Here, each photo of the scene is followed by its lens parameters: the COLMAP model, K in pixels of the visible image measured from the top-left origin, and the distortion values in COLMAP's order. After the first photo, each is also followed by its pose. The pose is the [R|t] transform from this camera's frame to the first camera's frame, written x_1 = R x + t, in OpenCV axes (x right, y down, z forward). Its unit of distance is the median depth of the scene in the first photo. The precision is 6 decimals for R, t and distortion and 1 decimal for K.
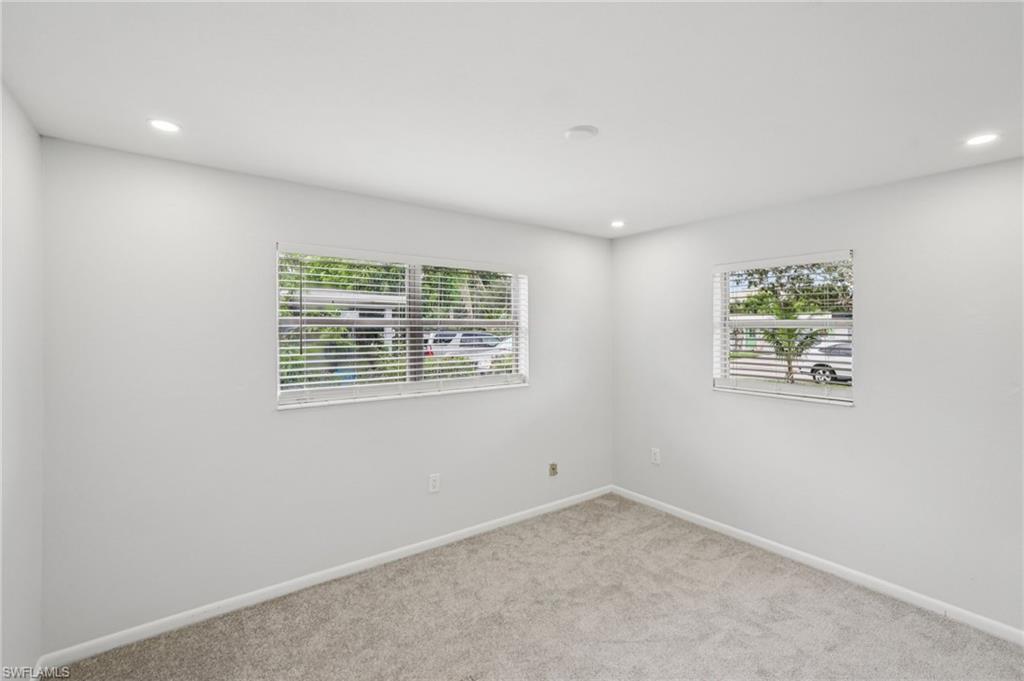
lens RADIAL K [[449.6, 0, 512.7], [0, 449.6, 337.7], [0, 0, 1]] dist [-0.013977, 0.006163]
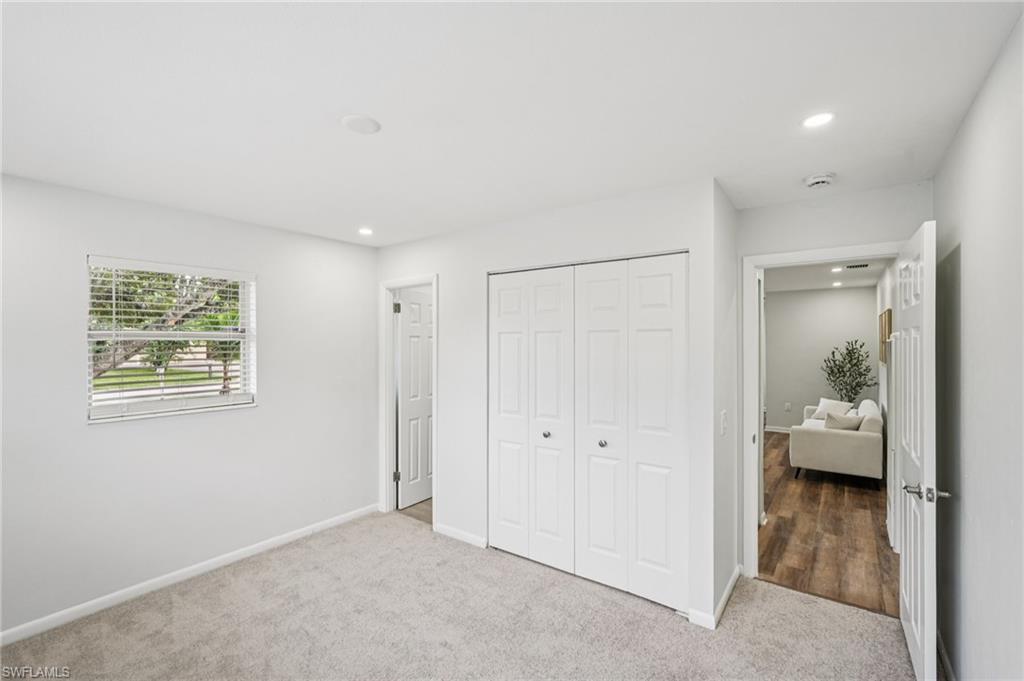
lens RADIAL K [[449.6, 0, 514.4], [0, 449.6, 337.7], [0, 0, 1]] dist [-0.013977, 0.006163]
pose [[-0.271500, -0.005149, 0.962425, -0.570357], [0.017421, 0.999796, 0.010263, -0.028971], [-0.962281, 0.019553, -0.271355, 0.652911]]
